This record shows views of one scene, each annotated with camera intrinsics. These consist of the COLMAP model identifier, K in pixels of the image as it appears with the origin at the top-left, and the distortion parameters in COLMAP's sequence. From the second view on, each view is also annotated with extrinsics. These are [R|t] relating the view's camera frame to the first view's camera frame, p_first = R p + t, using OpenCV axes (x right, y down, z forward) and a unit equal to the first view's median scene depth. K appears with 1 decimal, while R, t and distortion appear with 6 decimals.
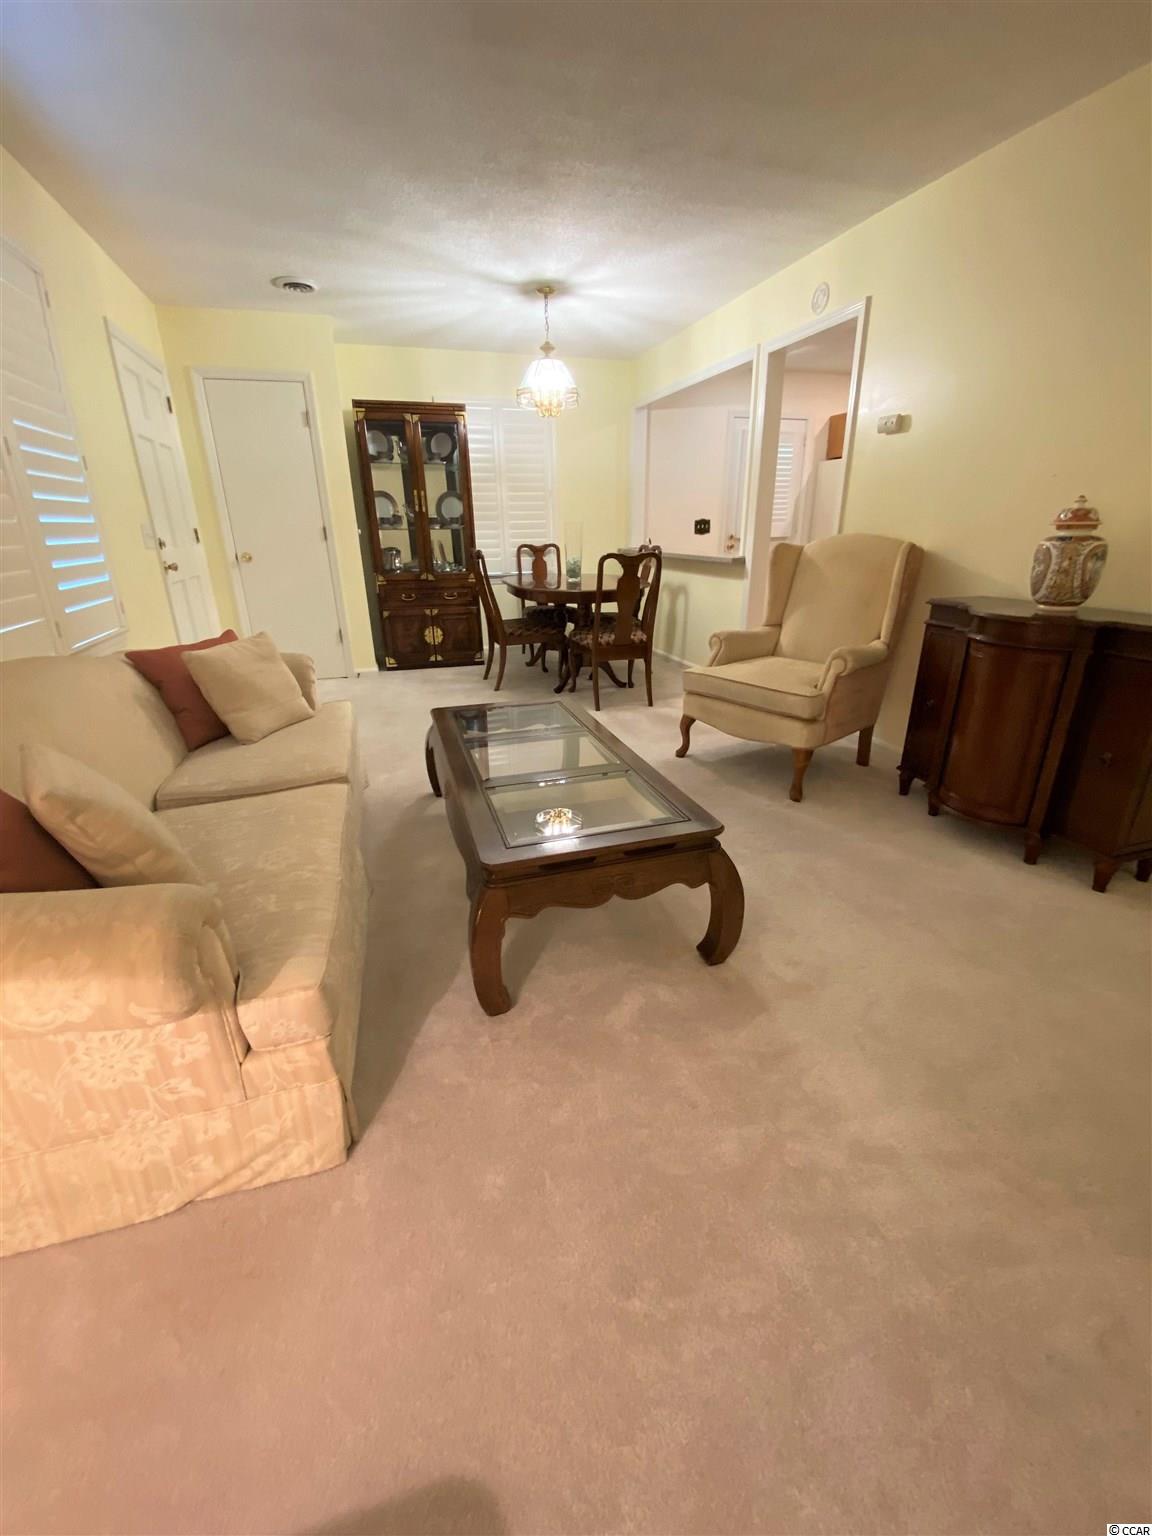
lens RADIAL K [[625.8, 0, 577.4], [0, 625.8, 764.3], [0, 0, 1]] dist [0.051252, -0.045353]
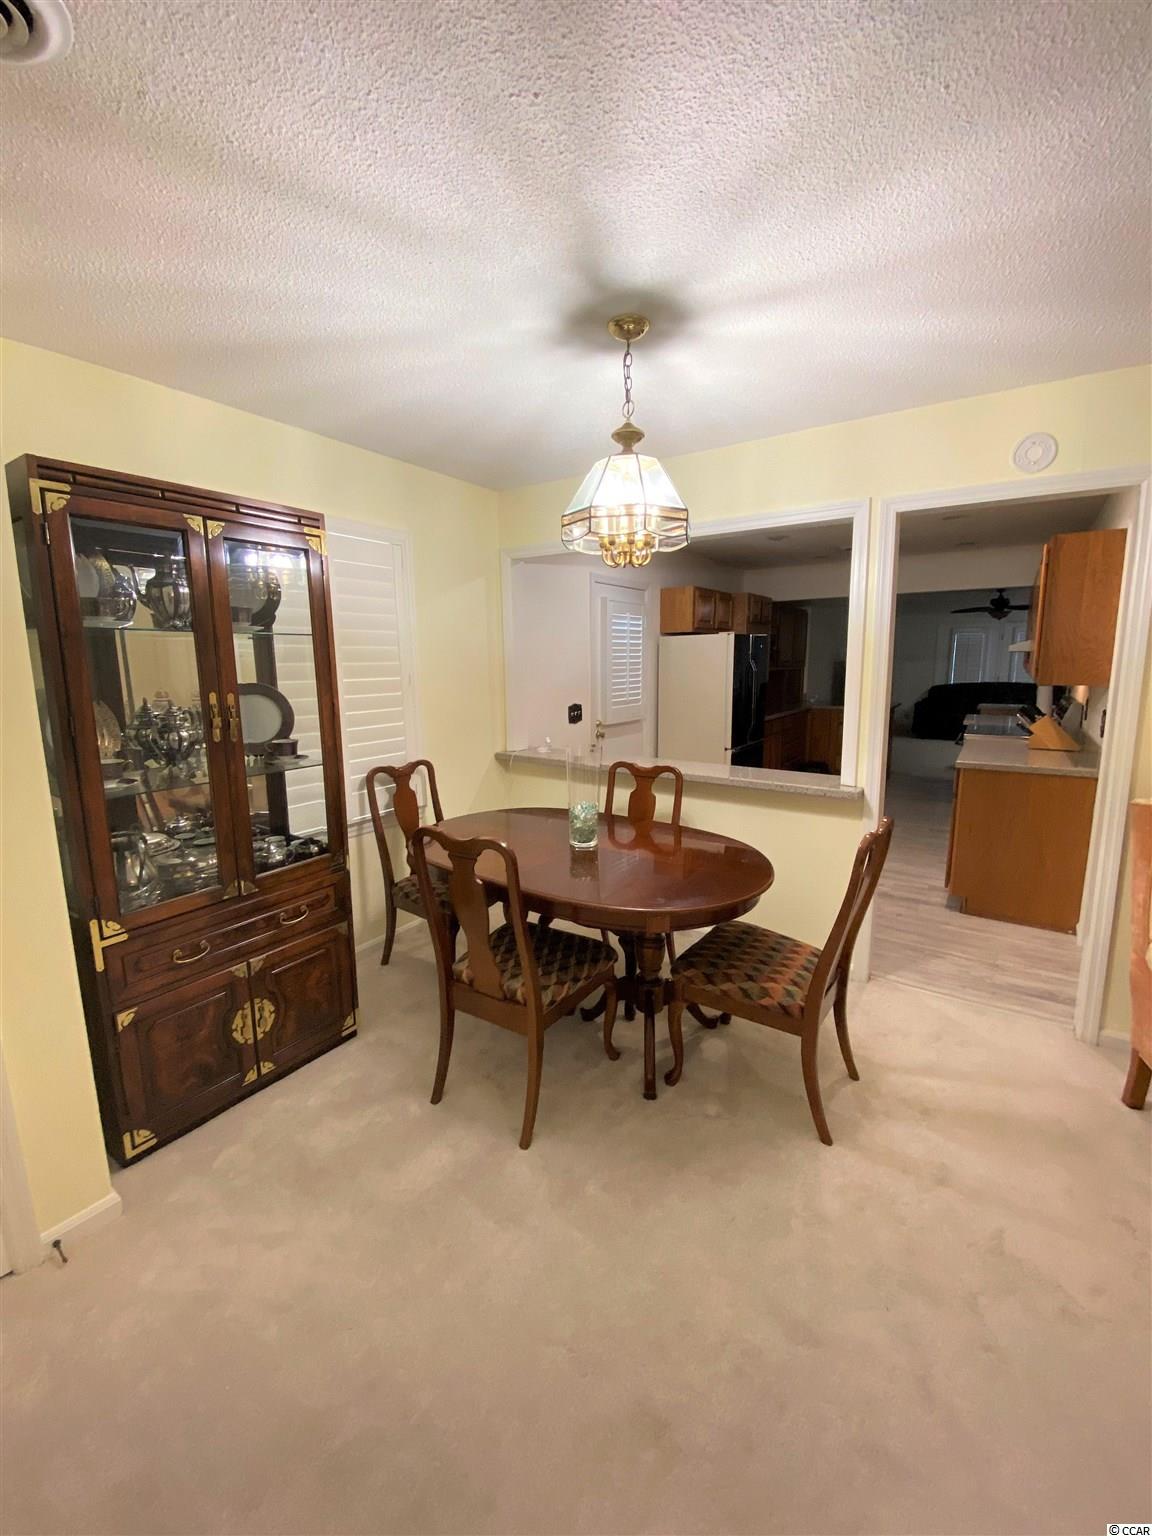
lens RADIAL K [[617.9, 0, 579.7], [0, 617.9, 761.3], [0, 0, 1]] dist [0.049303, -0.043225]
pose [[0.791730, -0.090852, 0.604077, -0.306258], [0.214075, 0.967433, -0.135075, -0.281239], [-0.572132, 0.236261, 0.785395, 0.554138]]
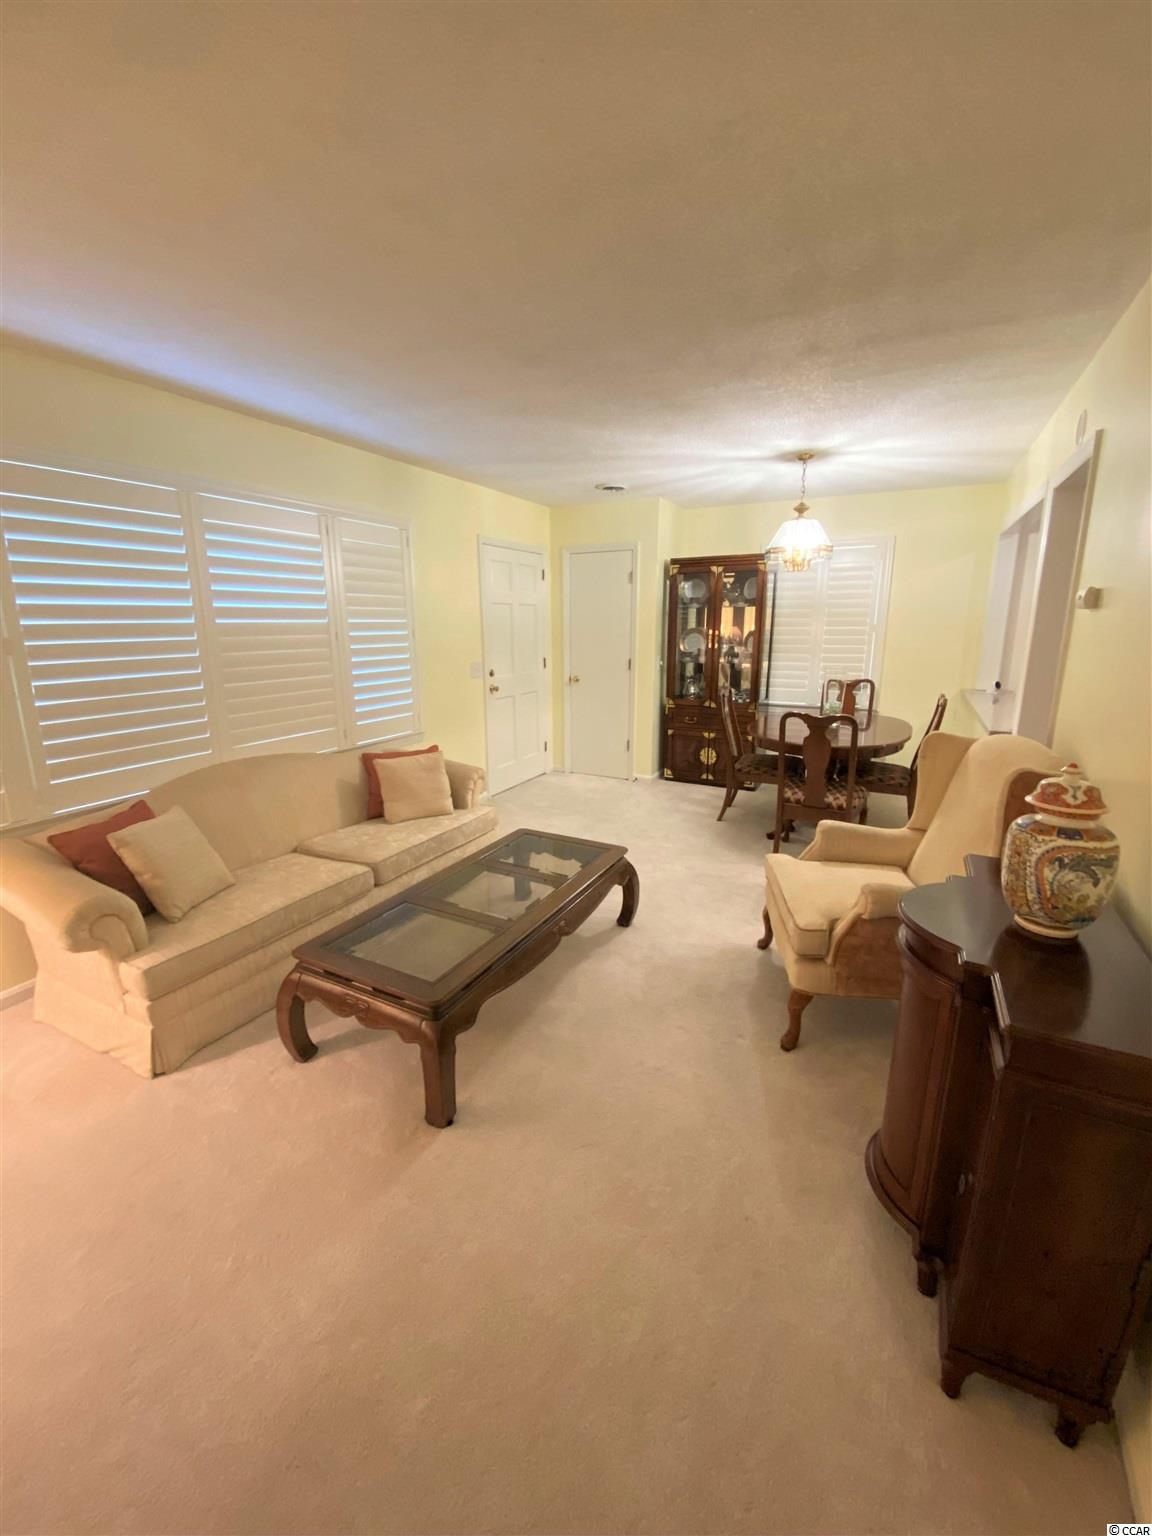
lens RADIAL K [[625.8, 0, 577.4], [0, 625.8, 764.3], [0, 0, 1]] dist [0.051252, -0.045353]
pose [[0.708786, 0.173854, -0.683665, 0.362802], [-0.259303, 0.965515, -0.023304, -0.115090], [0.656037, 0.193794, 0.729424, 0.084369]]
